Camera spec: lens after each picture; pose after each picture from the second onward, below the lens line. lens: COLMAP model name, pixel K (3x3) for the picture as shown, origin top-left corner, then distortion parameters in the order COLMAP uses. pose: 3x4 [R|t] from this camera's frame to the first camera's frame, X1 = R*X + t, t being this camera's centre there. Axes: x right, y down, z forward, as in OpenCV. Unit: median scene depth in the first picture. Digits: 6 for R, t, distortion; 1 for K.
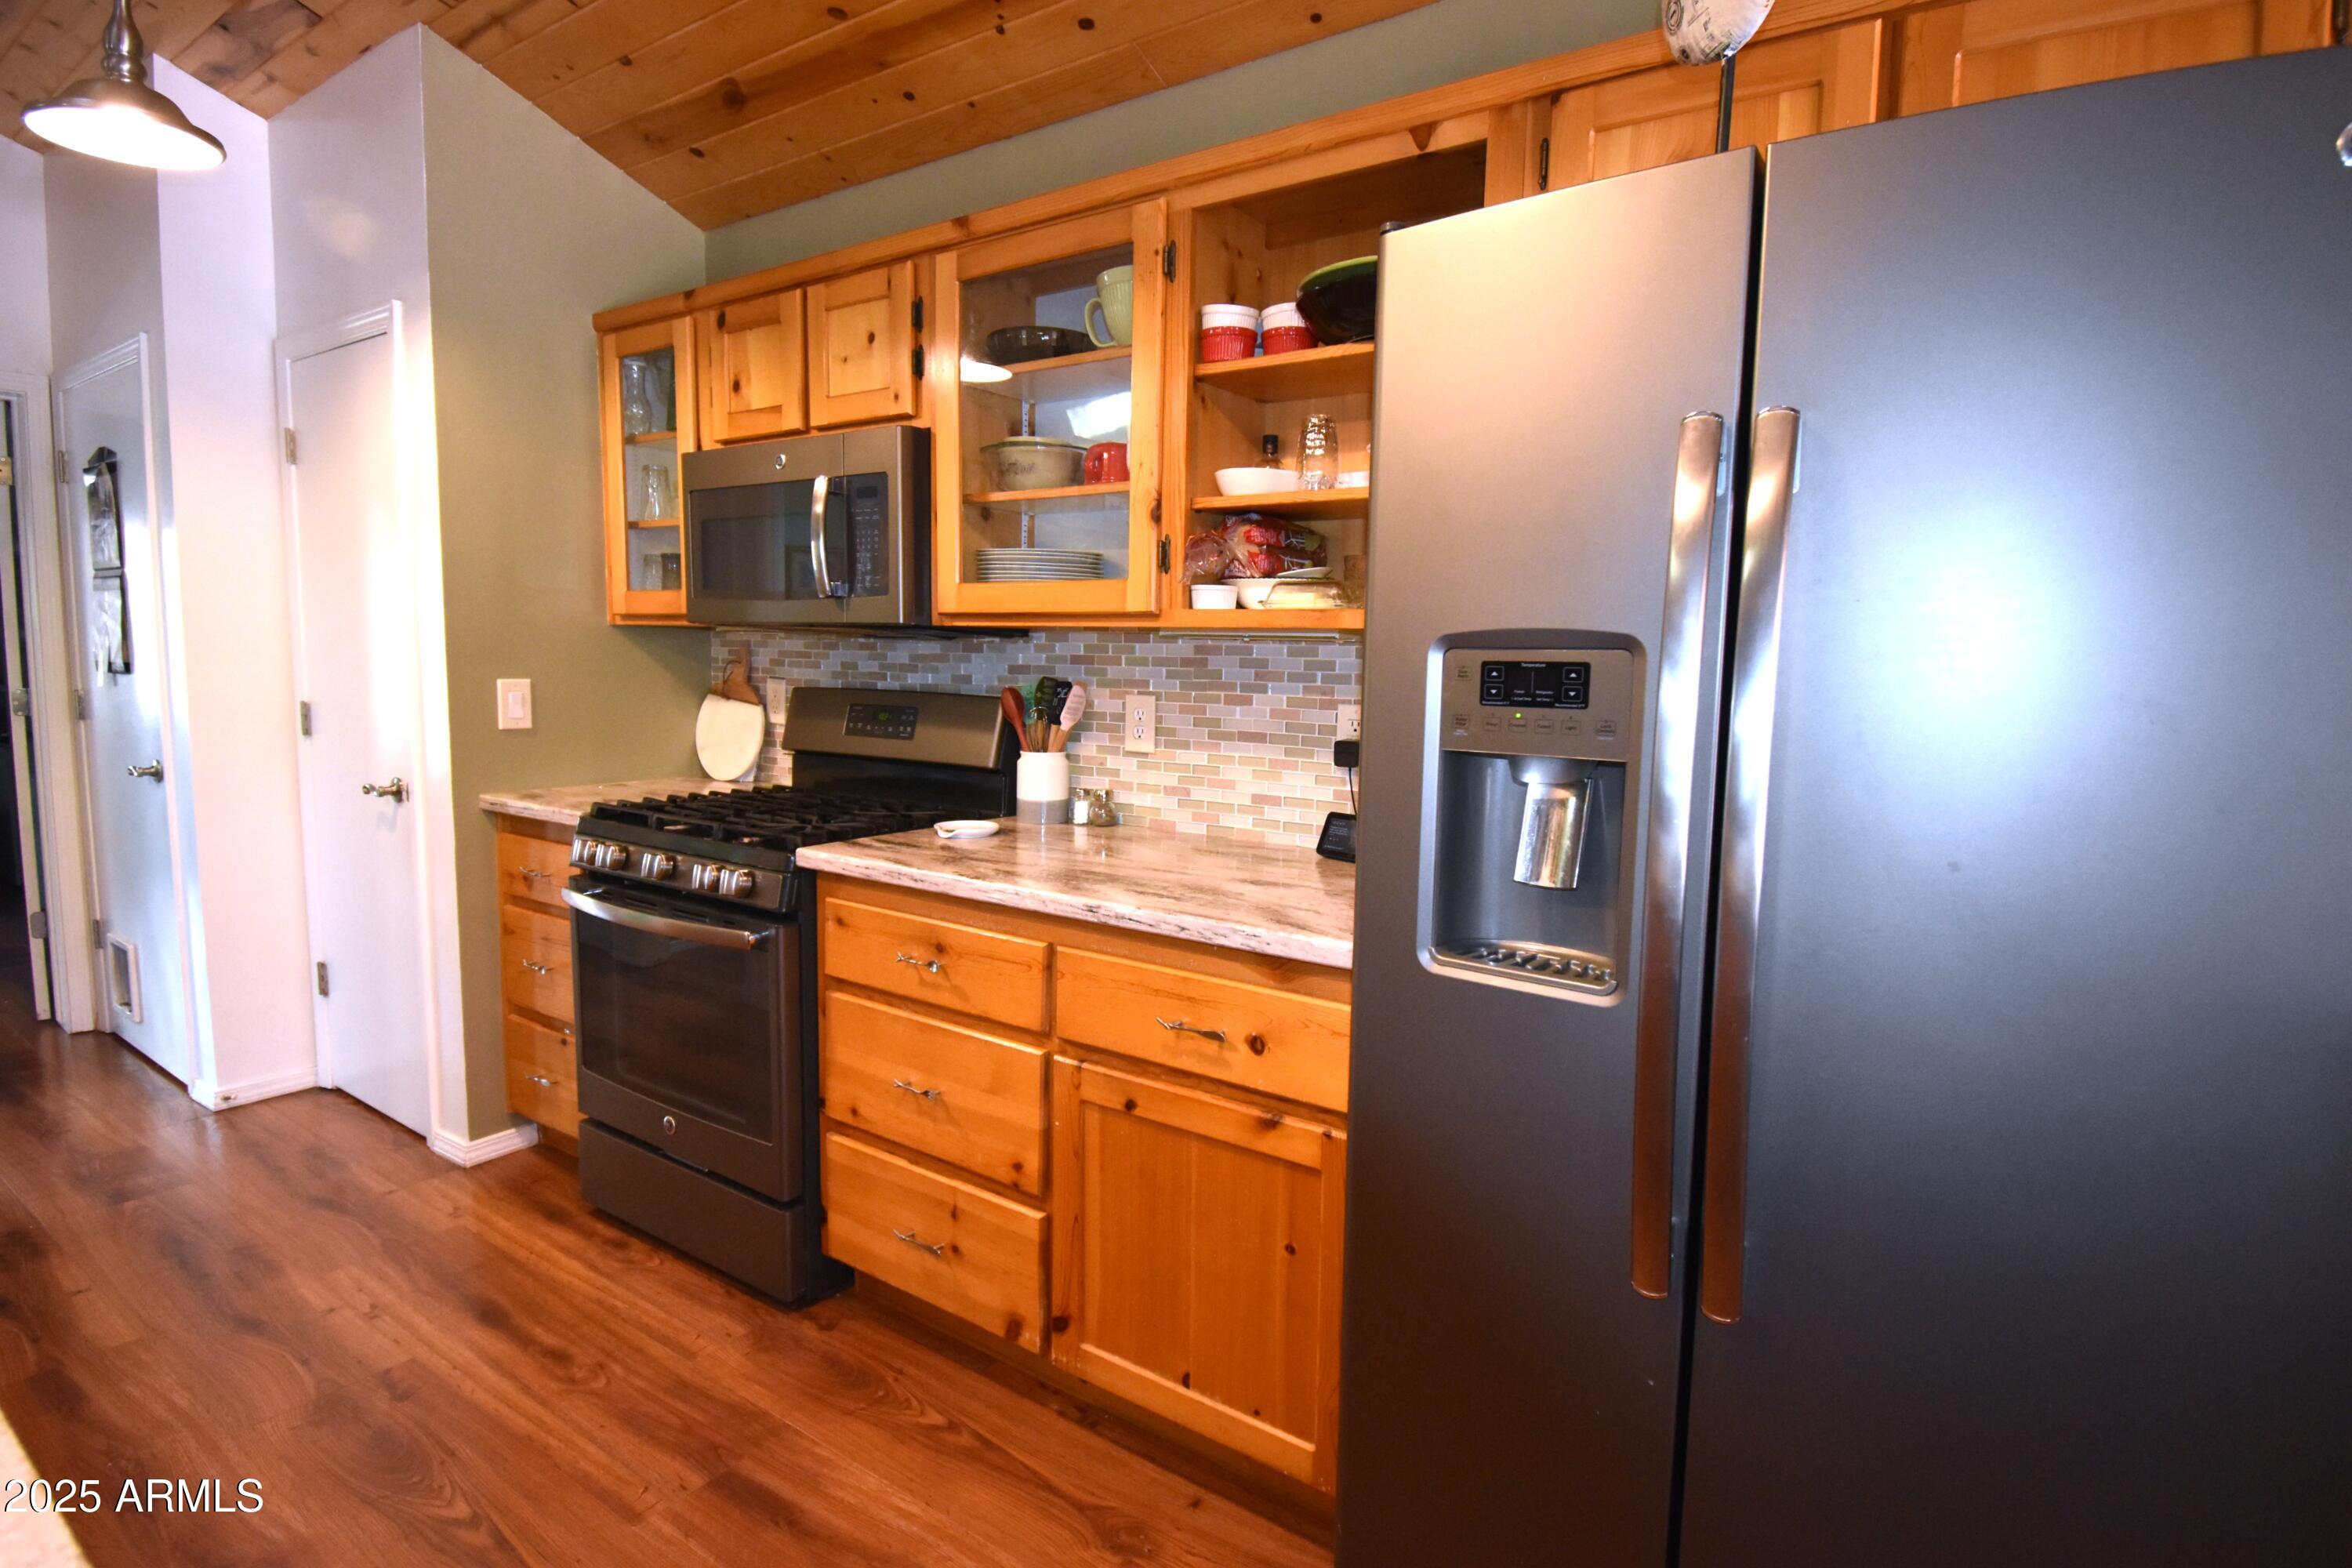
lens RADIAL K [[1185.4, 0, 1174.1], [0, 1185.4, 769.7], [0, 0, 1]] dist [0.003421, -0.002898]
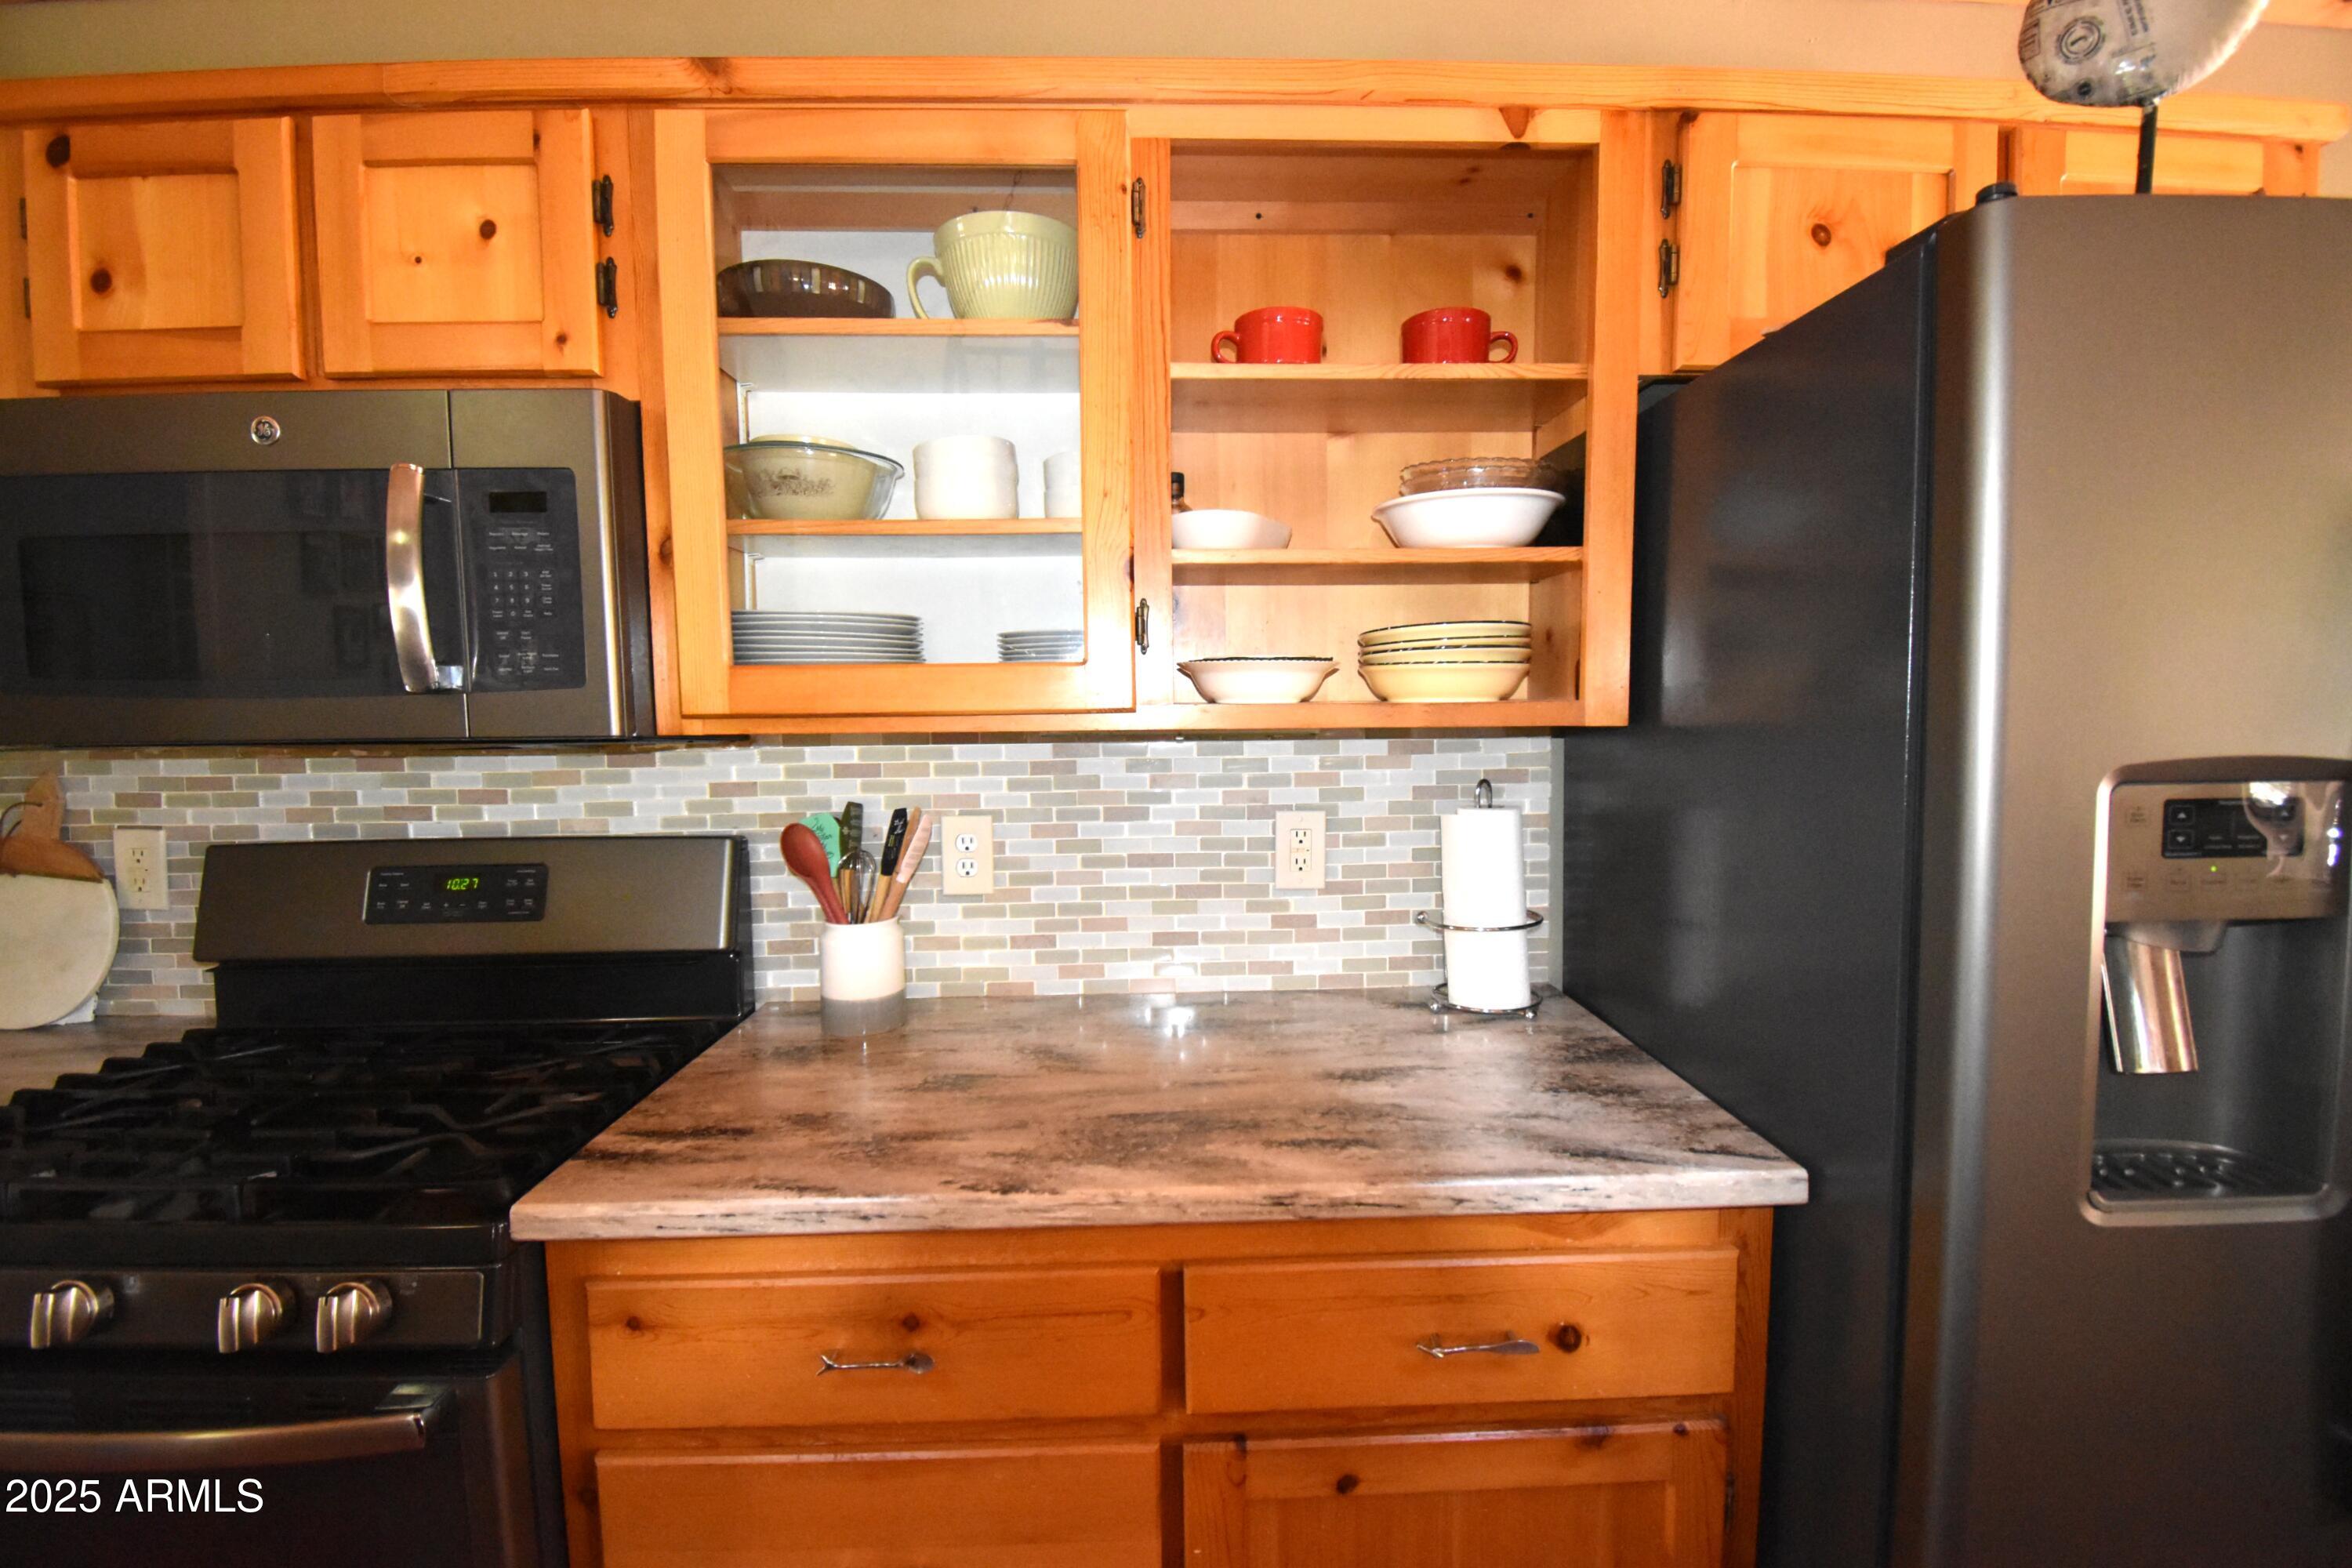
lens RADIAL K [[1038.7, 0, 1185.2], [0, 1038.7, 770.4], [0, 0, 1]] dist [-0.009995, -0.009527]
pose [[0.793727, -0.071954, 0.604004, -0.311691], [0.087460, 0.996161, 0.003739, -0.084292], [-0.601954, 0.049858, 0.796973, 0.437809]]
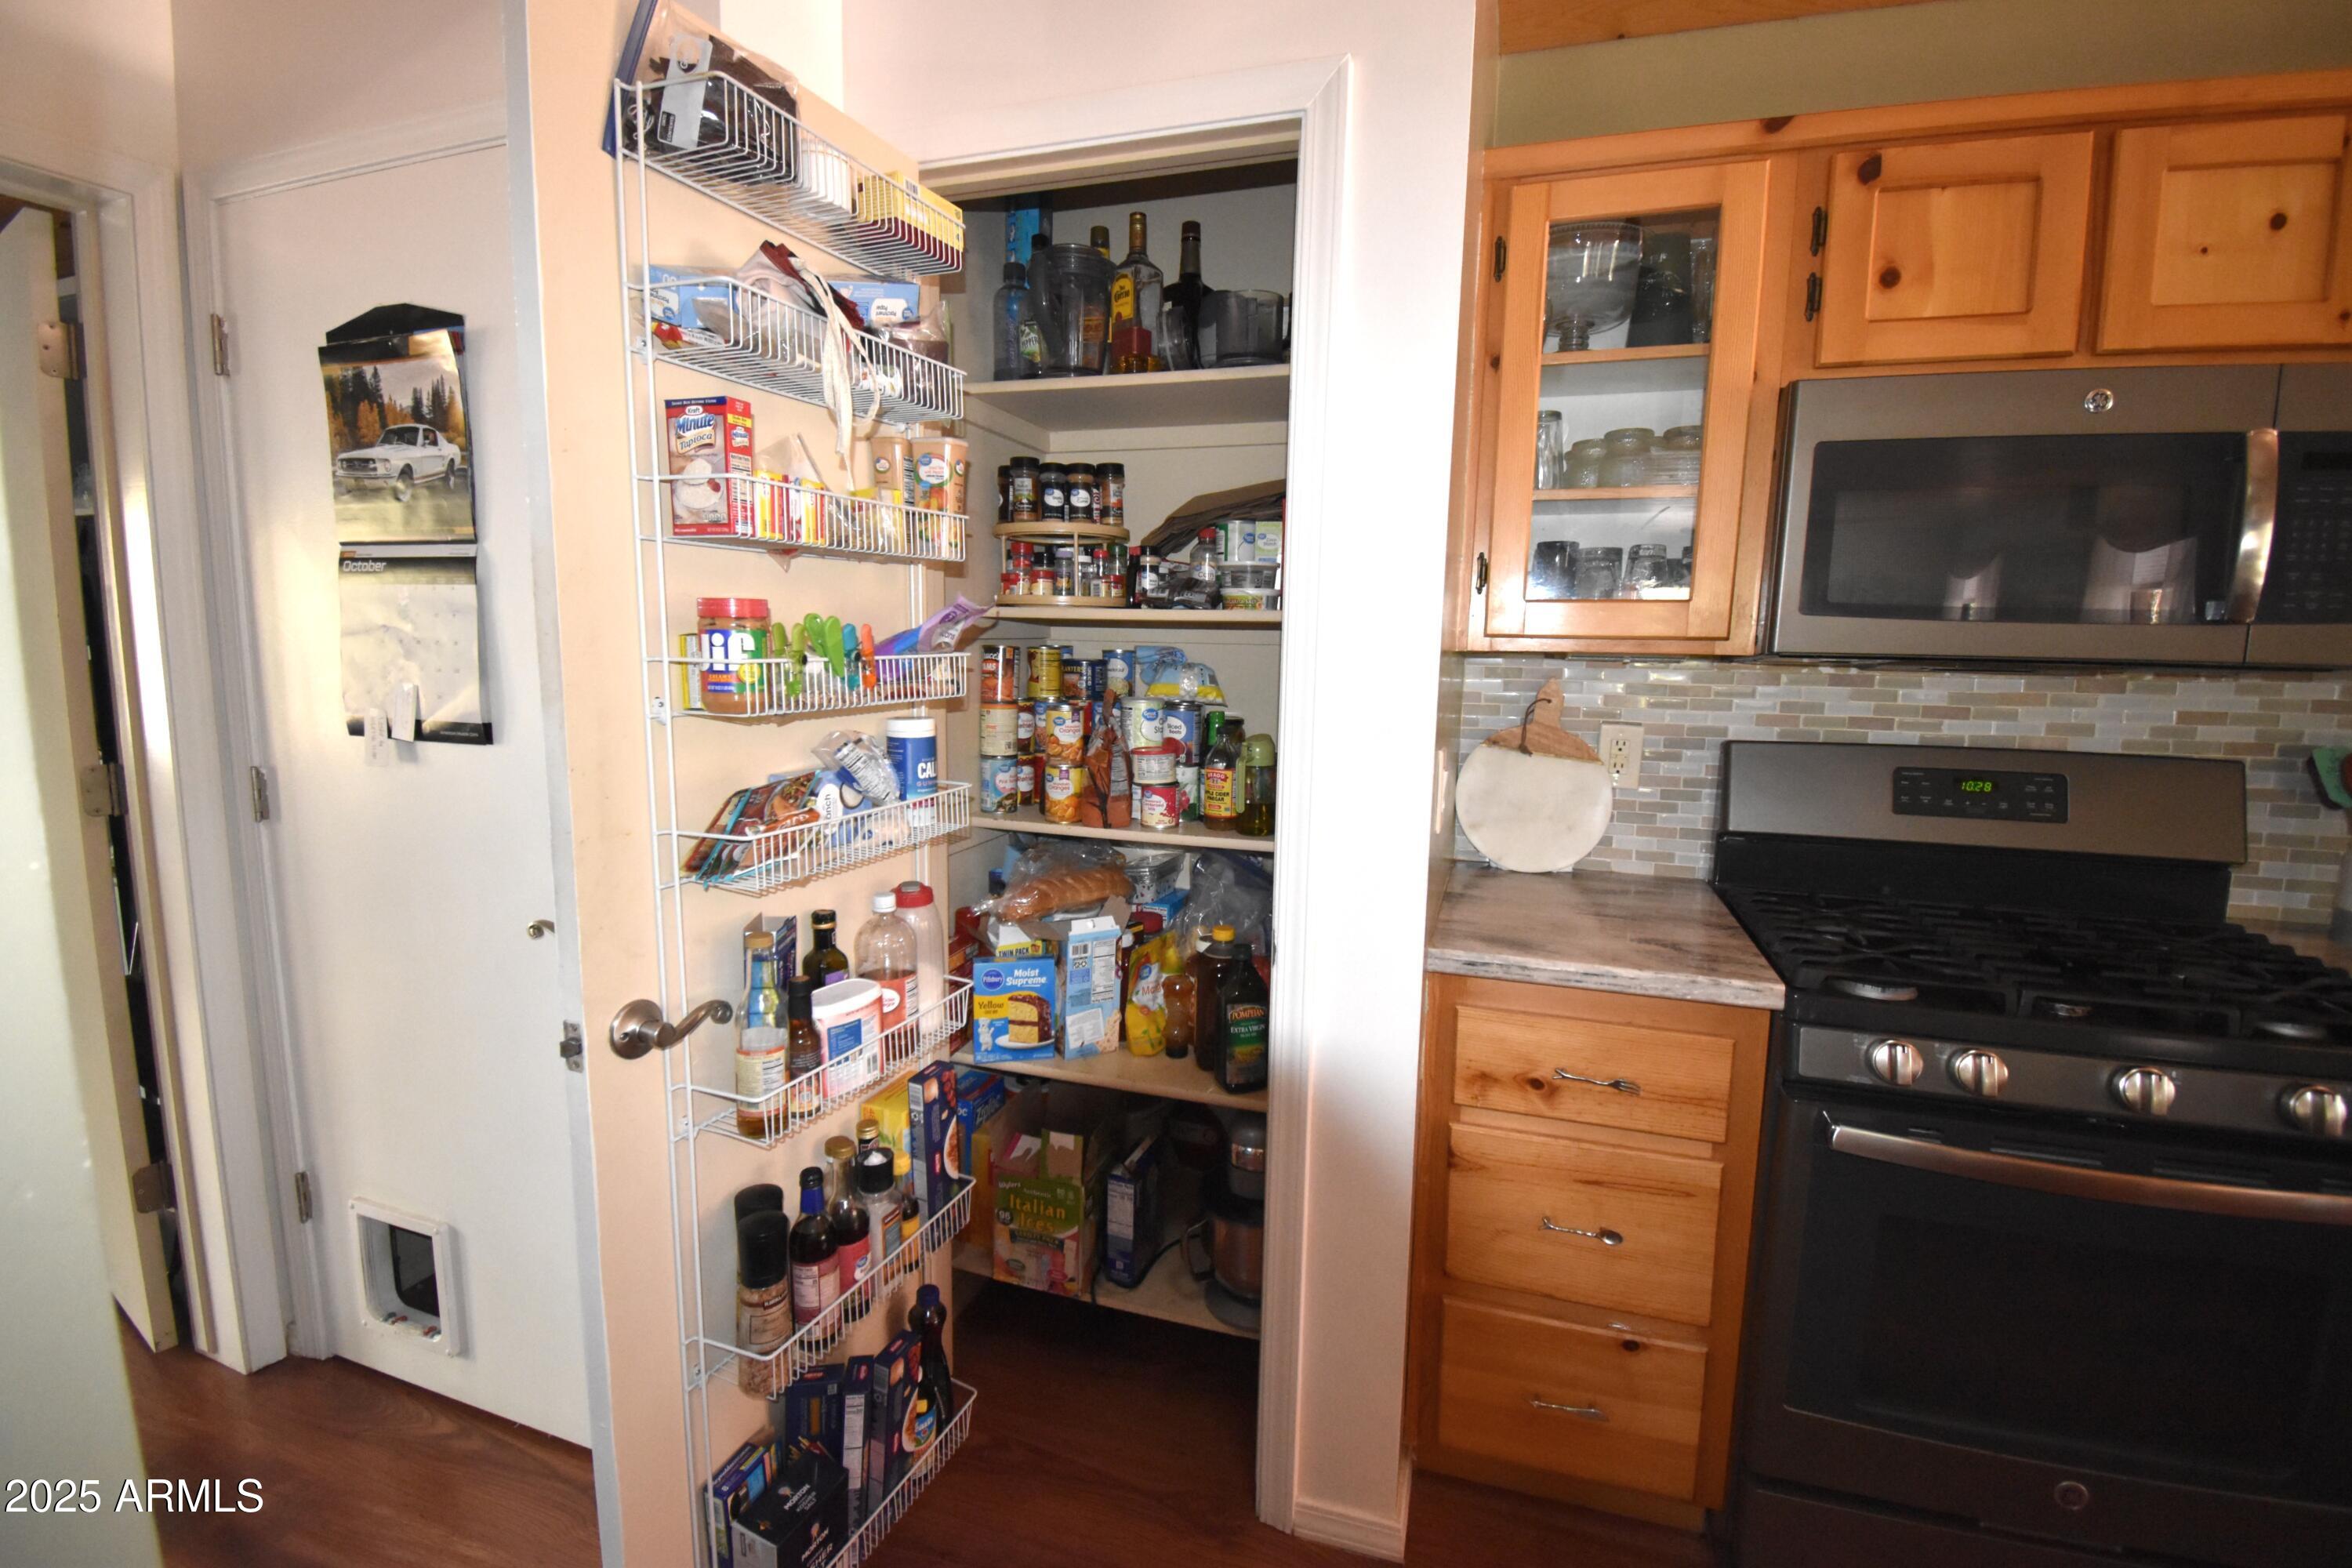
lens RADIAL K [[1038.7, 0, 1178.5], [0, 1038.7, 769.5], [0, 0, 1]] dist [-0.009995, -0.009527]
pose [[0.953961, -0.041897, 0.296991, -1.021472], [0.032804, 0.998830, 0.035535, -0.107358], [-0.298132, -0.024156, 0.954219, 0.666214]]
